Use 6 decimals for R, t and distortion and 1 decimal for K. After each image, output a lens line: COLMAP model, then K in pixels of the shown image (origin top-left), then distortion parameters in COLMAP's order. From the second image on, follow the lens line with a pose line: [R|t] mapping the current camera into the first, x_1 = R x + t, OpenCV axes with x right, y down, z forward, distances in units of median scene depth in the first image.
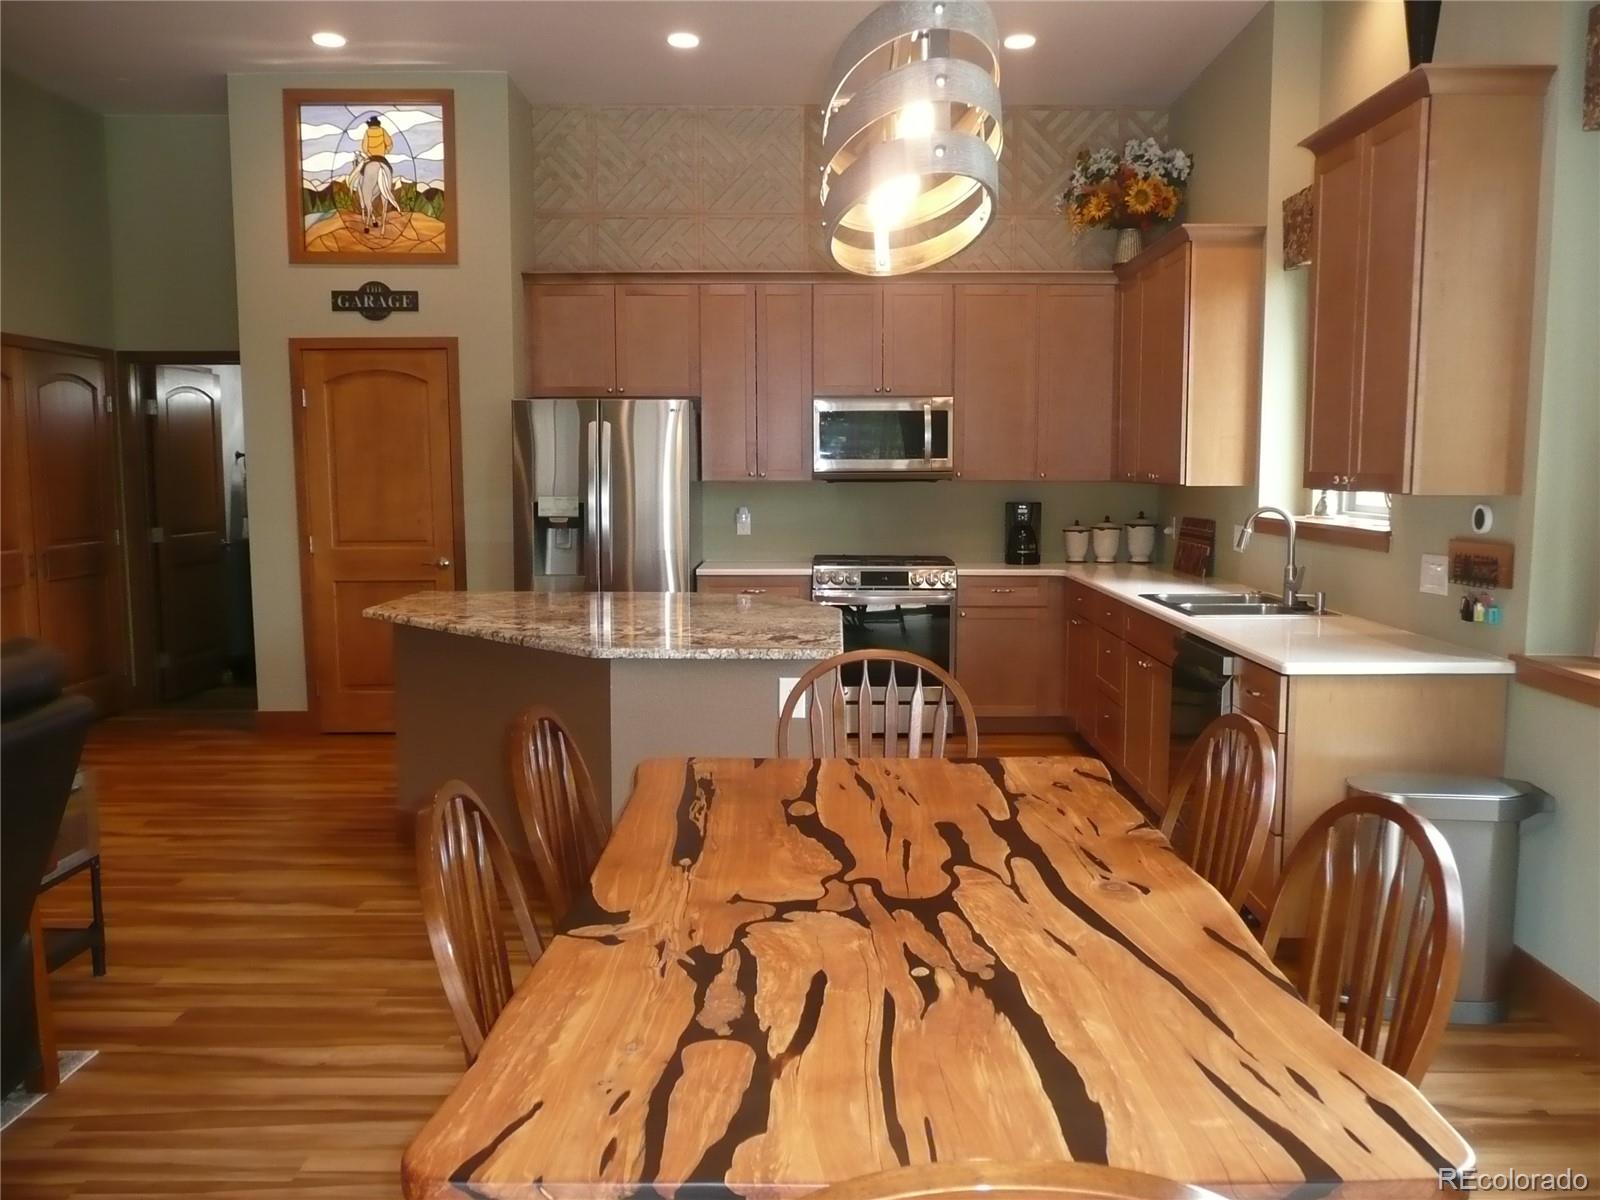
lens RADIAL K [[1303.8, 0, 800.0], [0, 1303.8, 600.0], [0, 0, 1]] dist [0.002113, 0.000168]
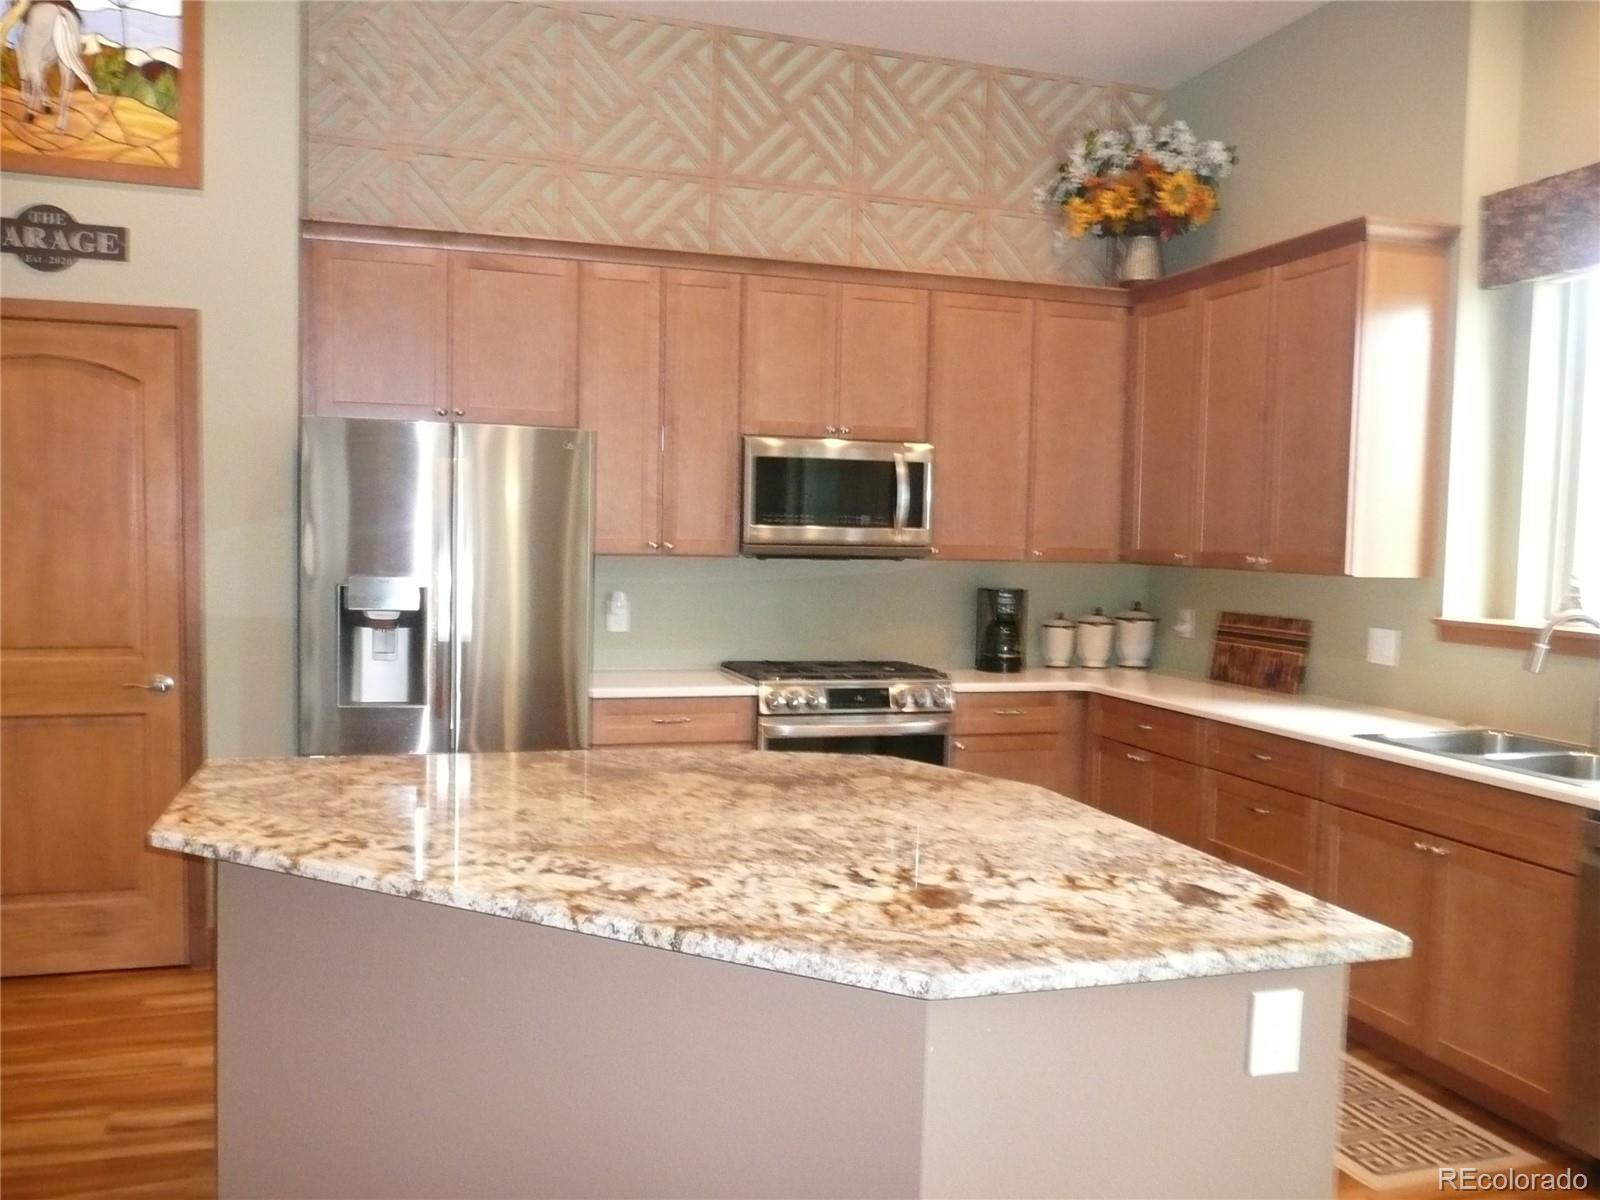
lens RADIAL K [[1315.0, 0, 799.4], [0, 1315.0, 617.6], [0, 0, 1]] dist [-0.005526, -0.006260]
pose [[0.950092, 0.001095, 0.311968, -0.185784], [0.010092, 0.999363, -0.034242, -0.035845], [-0.311807, 0.035682, 0.949475, 0.340296]]
